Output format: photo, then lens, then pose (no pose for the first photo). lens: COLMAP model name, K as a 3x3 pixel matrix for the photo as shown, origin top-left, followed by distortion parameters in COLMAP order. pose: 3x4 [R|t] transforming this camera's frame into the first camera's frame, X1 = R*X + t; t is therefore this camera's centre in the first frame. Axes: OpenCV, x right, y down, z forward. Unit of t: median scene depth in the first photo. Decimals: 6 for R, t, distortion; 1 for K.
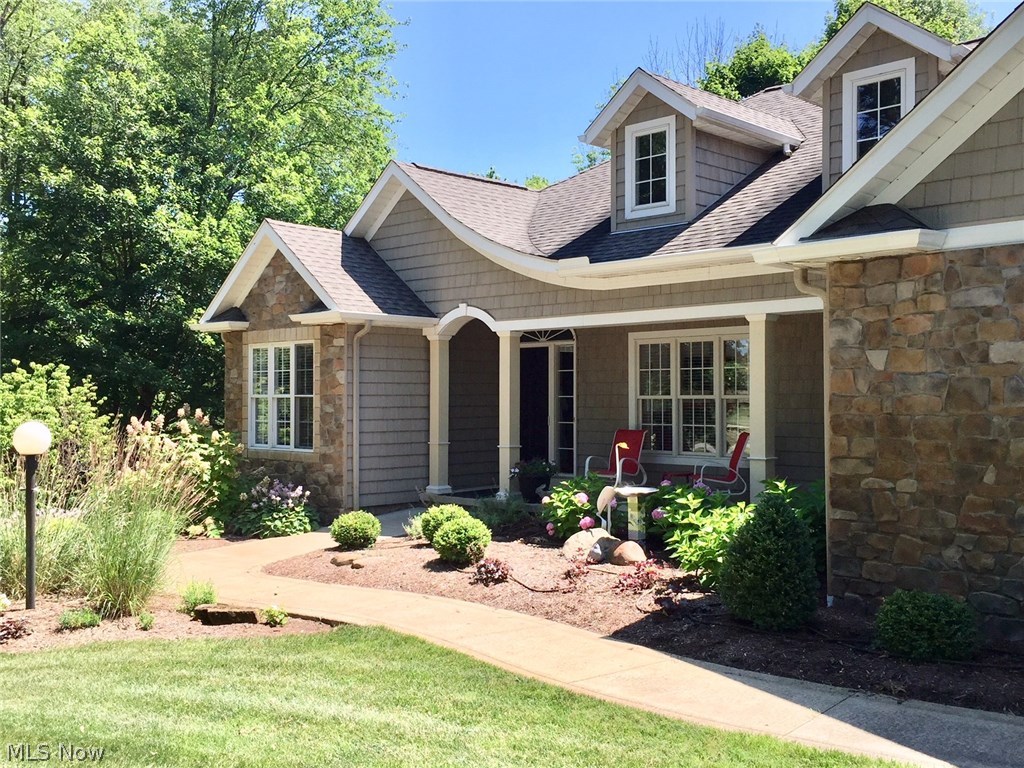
lens RADIAL K [[1050.0, 0, 512.0], [0, 1050.0, 384.0], [0, 0, 1]] dist [0.080814, -0.101045]
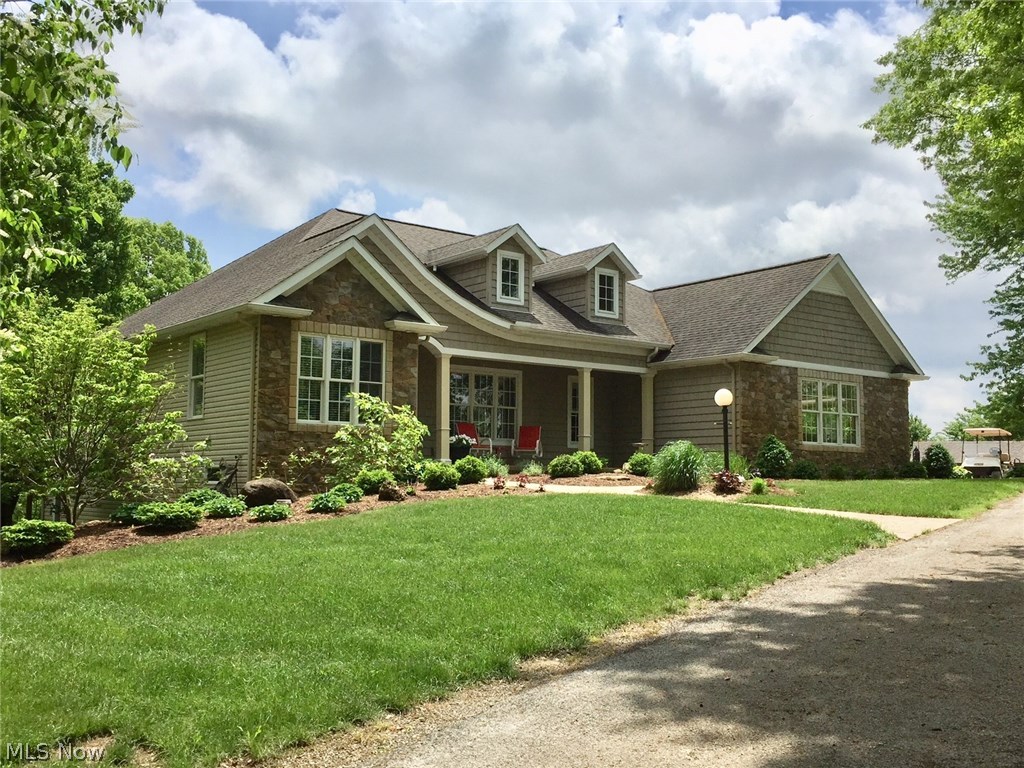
lens RADIAL K [[1050.0, 0, 512.0], [0, 1050.0, 384.0], [0, 0, 1]] dist [0.080814, -0.101045]
pose [[0.119790, 0.097288, 0.988021, -1.588805], [-0.020478, 0.995217, -0.095514, 0.145067], [-0.992588, -0.008791, 0.121210, 0.759333]]
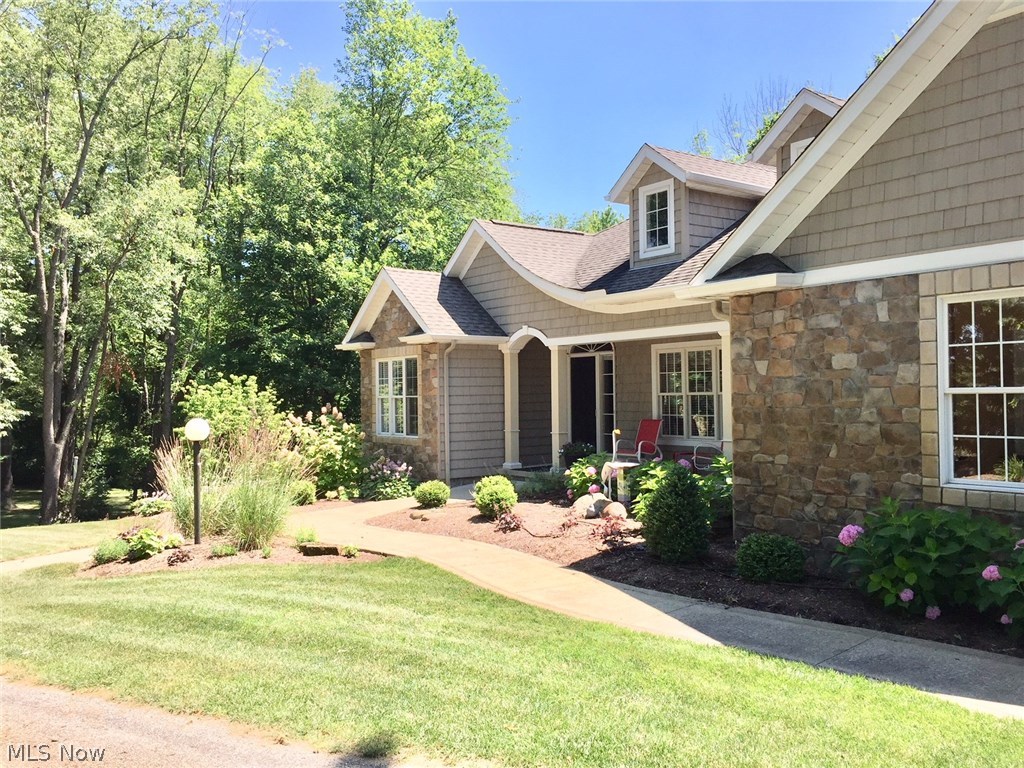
lens RADIAL K [[868.7, 0, 512.0], [0, 868.7, 384.0], [0, 0, 1]] dist [0.080302, -0.098167]
pose [[0.987662, -0.016018, -0.155777, 0.115930], [0.016430, 0.999864, 0.001363, -0.004821], [0.155734, -0.003906, 0.987791, -0.094415]]
